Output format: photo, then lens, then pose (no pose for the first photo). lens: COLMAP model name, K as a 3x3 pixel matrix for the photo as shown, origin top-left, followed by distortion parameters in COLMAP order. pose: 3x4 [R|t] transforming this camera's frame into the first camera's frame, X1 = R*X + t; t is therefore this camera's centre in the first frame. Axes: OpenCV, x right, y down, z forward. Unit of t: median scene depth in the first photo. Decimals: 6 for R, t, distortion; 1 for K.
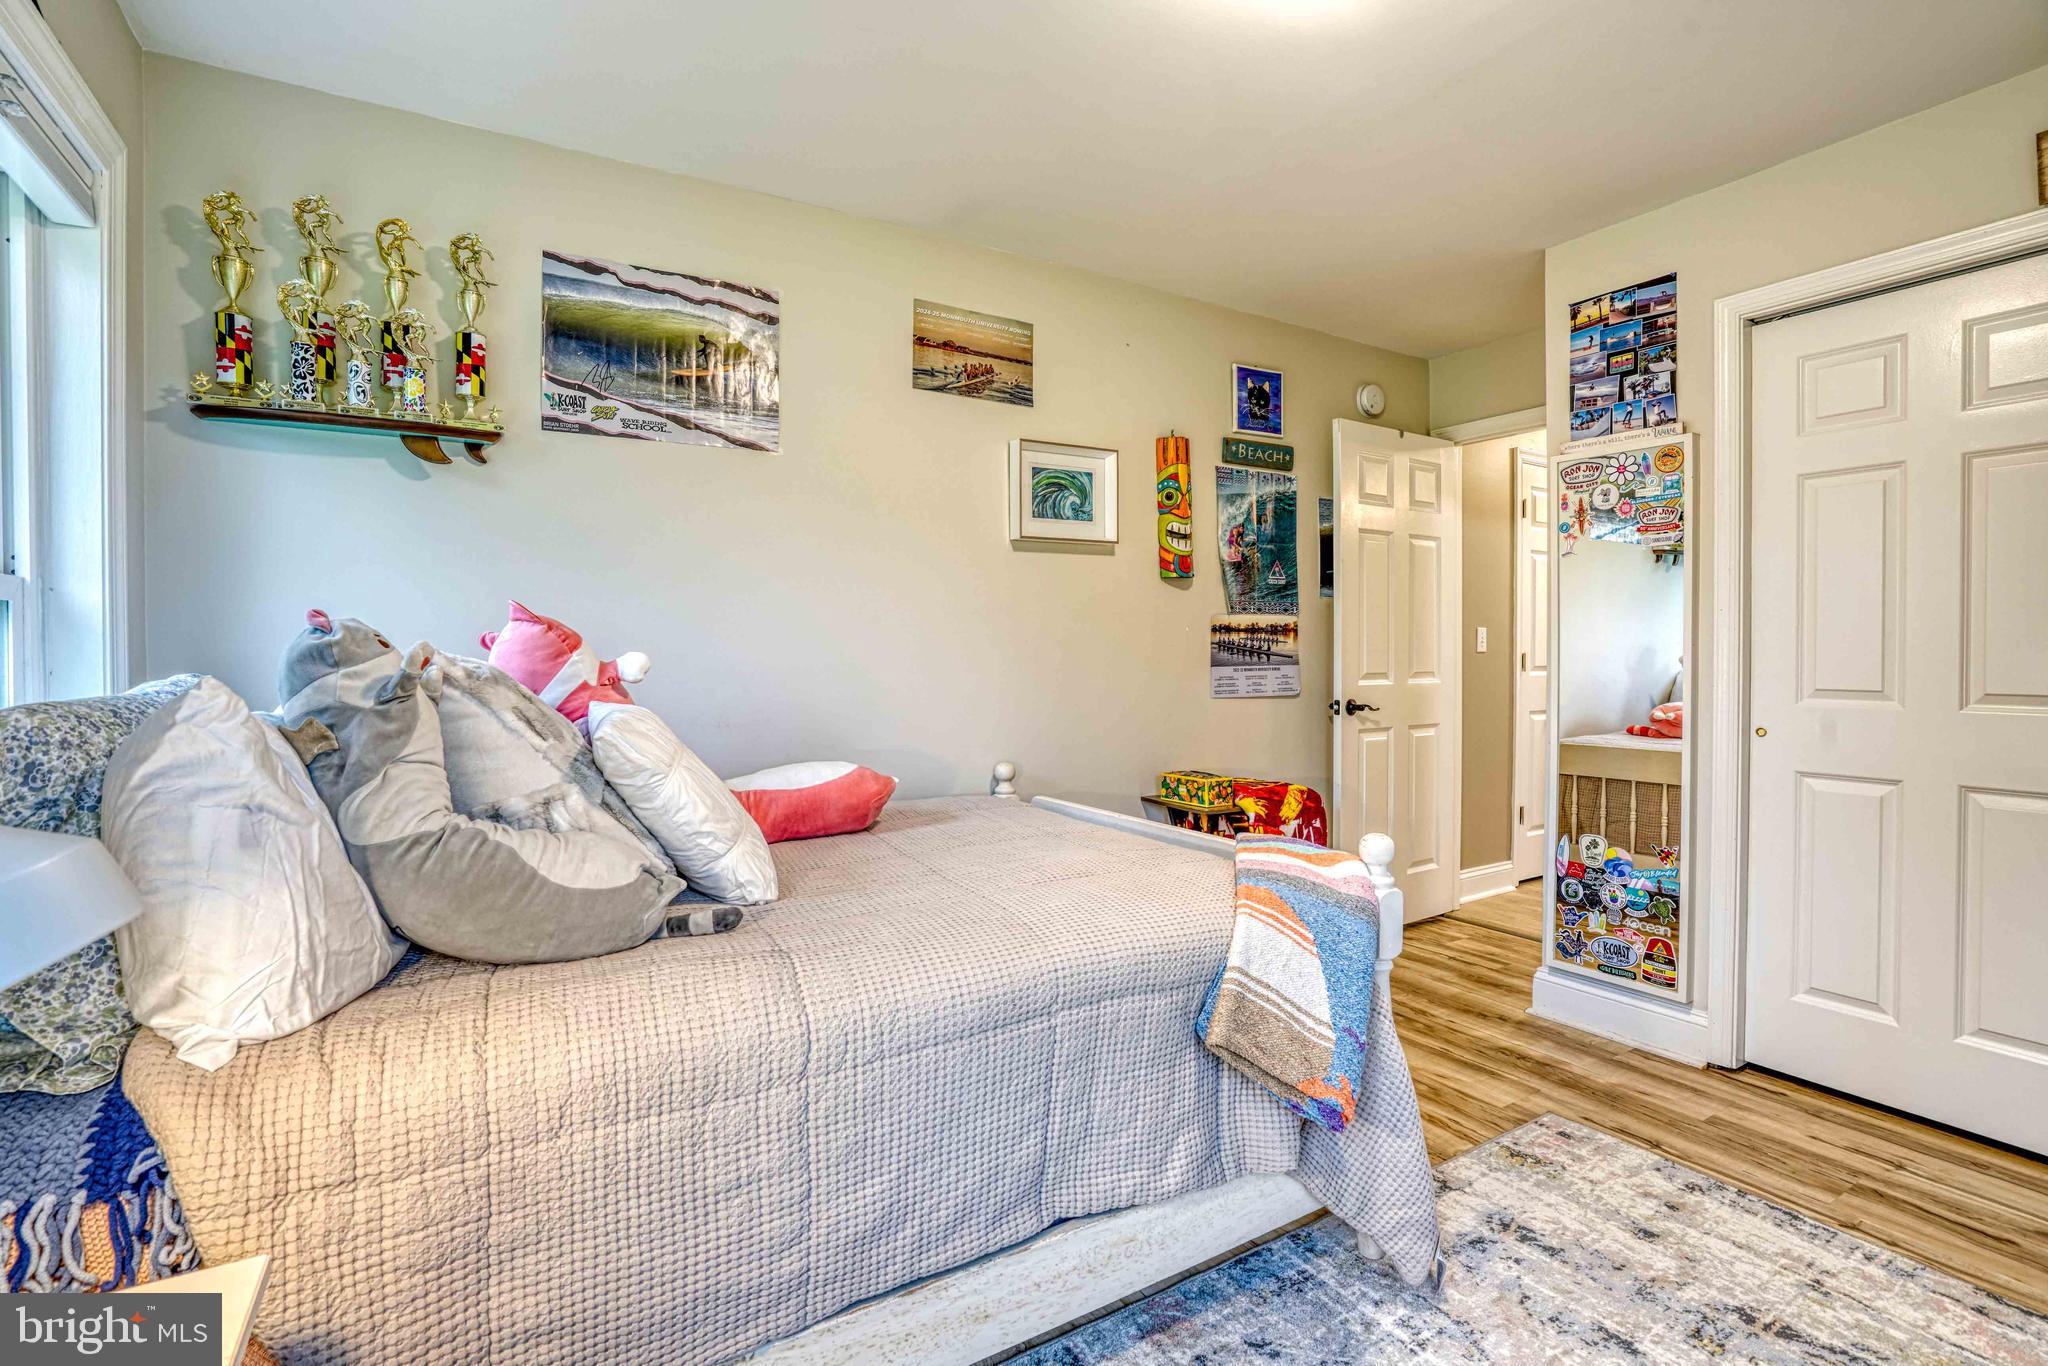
lens RADIAL K [[942.8, 0, 1028.9], [0, 942.8, 661.6], [0, 0, 1]] dist [-0.047877, 0.024006]
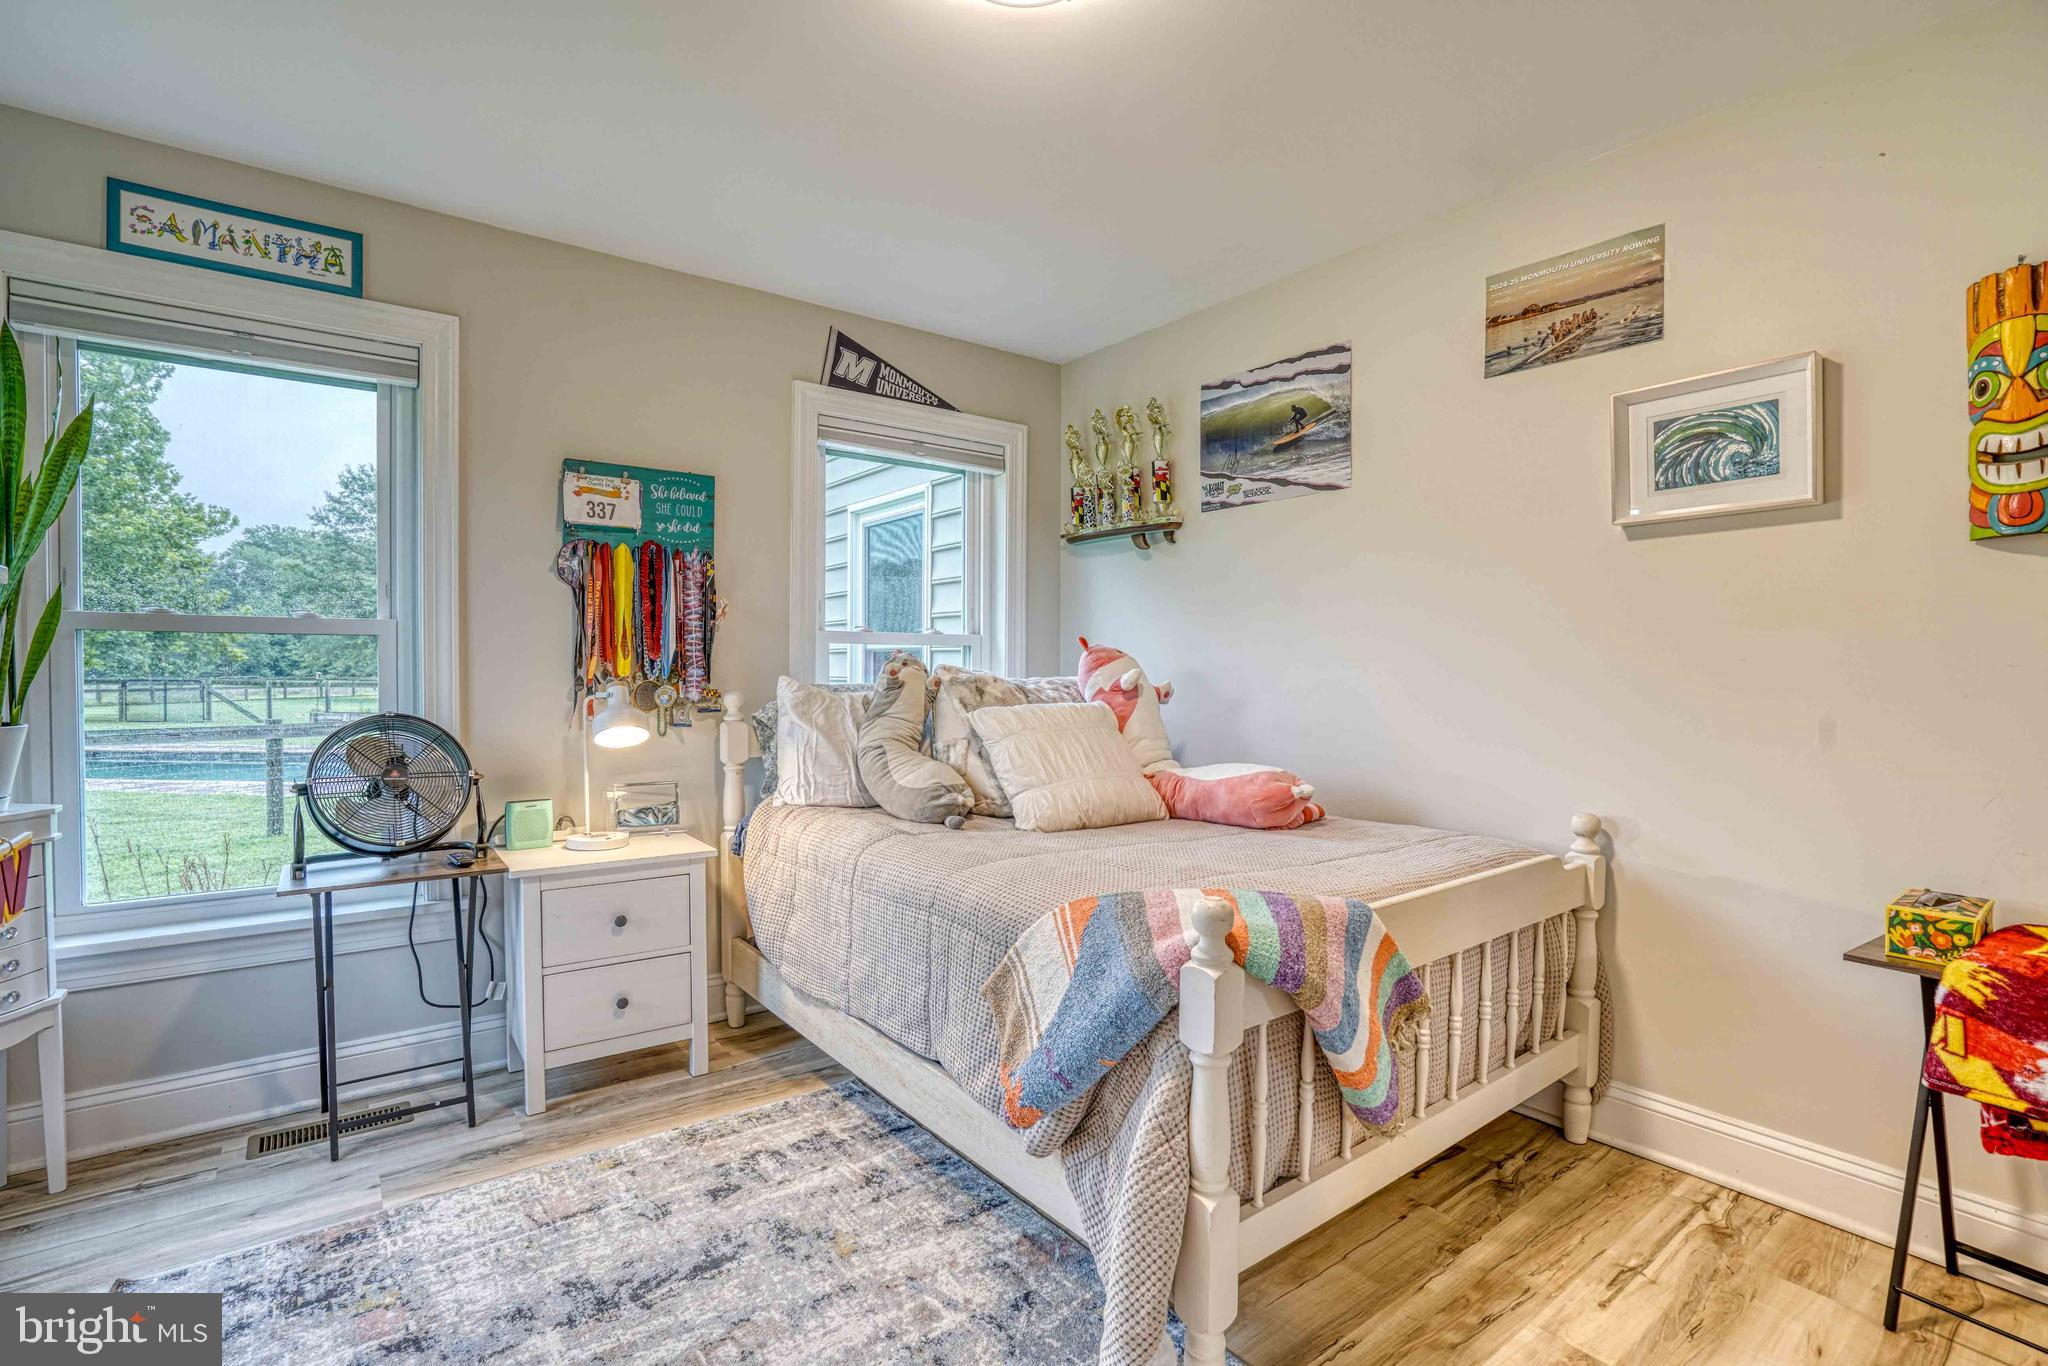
lens RADIAL K [[943.2, 0, 1003.7], [0, 943.2, 690.0], [0, 0, 1]] dist [-0.065987, 0.024270]
pose [[0.104824, 0.024306, -0.994194, 0.775109], [-0.019355, 0.999562, 0.022396, -0.005215], [0.994302, 0.016895, 0.105248, 0.495372]]
